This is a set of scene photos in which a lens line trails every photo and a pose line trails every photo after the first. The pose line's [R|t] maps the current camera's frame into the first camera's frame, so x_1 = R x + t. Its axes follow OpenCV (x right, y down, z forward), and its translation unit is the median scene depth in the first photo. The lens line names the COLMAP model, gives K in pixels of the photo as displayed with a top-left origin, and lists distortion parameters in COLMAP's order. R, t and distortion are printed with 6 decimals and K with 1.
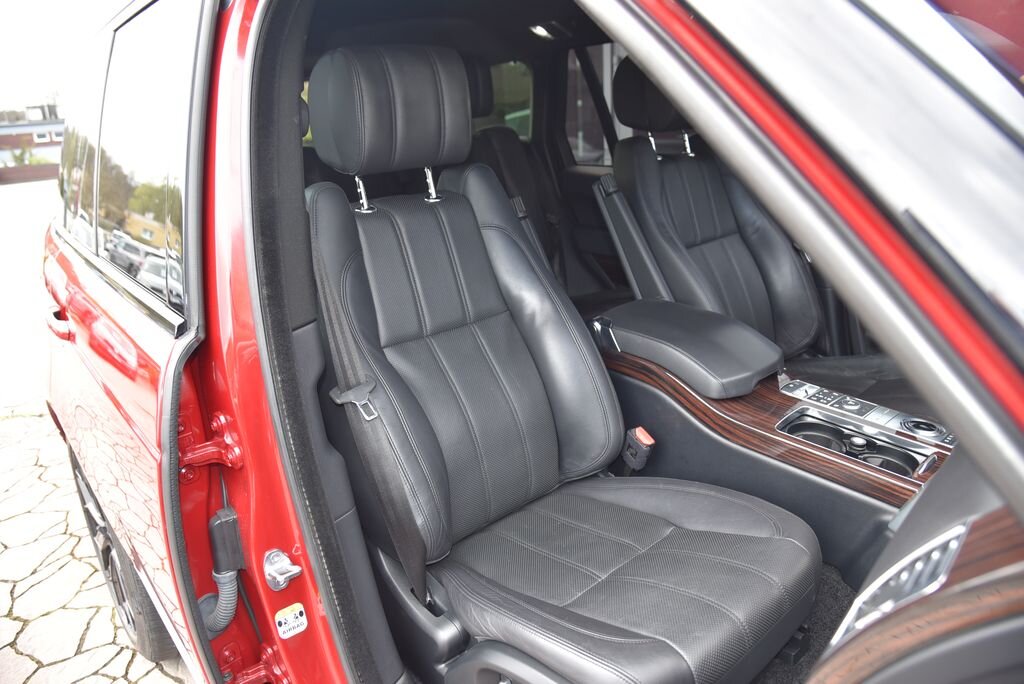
lens RADIAL K [[683.6, 0, 512.2], [0, 683.6, 342.1], [0, 0, 1]] dist [-0.115297, 0.043790]
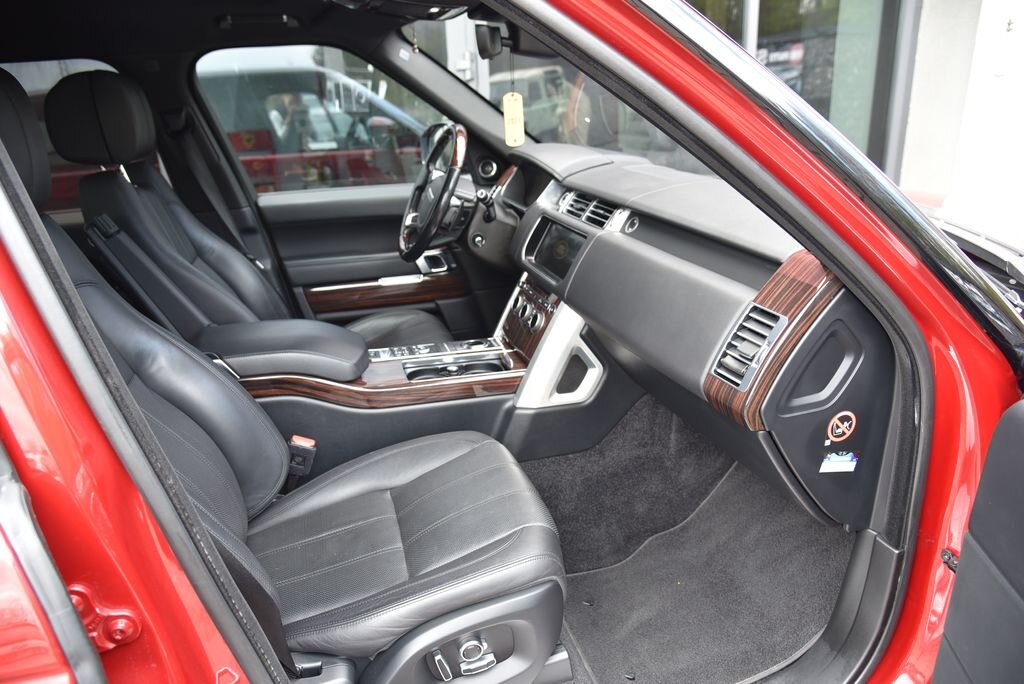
lens RADIAL K [[683.6, 0, 508.0], [0, 683.6, 338.3], [0, 0, 1]] dist [-0.115297, 0.043790]
pose [[0.457661, -0.288377, 0.841062, -0.518766], [0.316841, 0.936738, 0.148774, -0.068793], [-0.830758, 0.198395, 0.520078, 0.173067]]
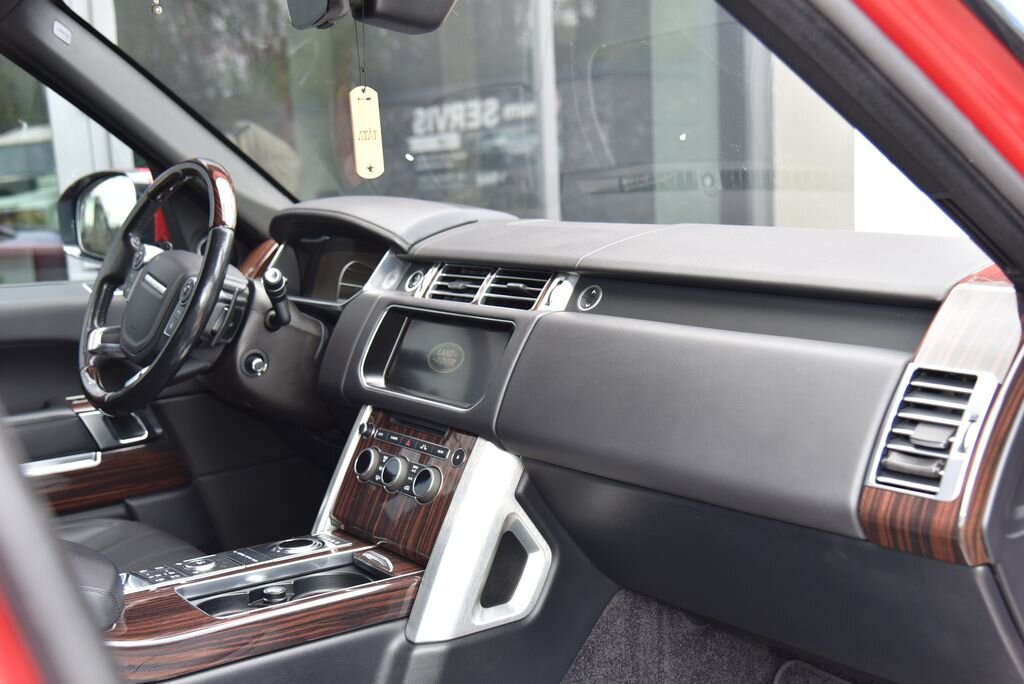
lens RADIAL K [[1191.3, 0, 514.9], [0, 1191.3, 342.2], [0, 0, 1]] dist [0.110822, 0.000000]
pose [[0.112620, -0.122012, 0.986119, -0.611925], [0.362194, 0.929192, 0.073604, -0.085776], [-0.925274, 0.348877, 0.148838, 0.453345]]
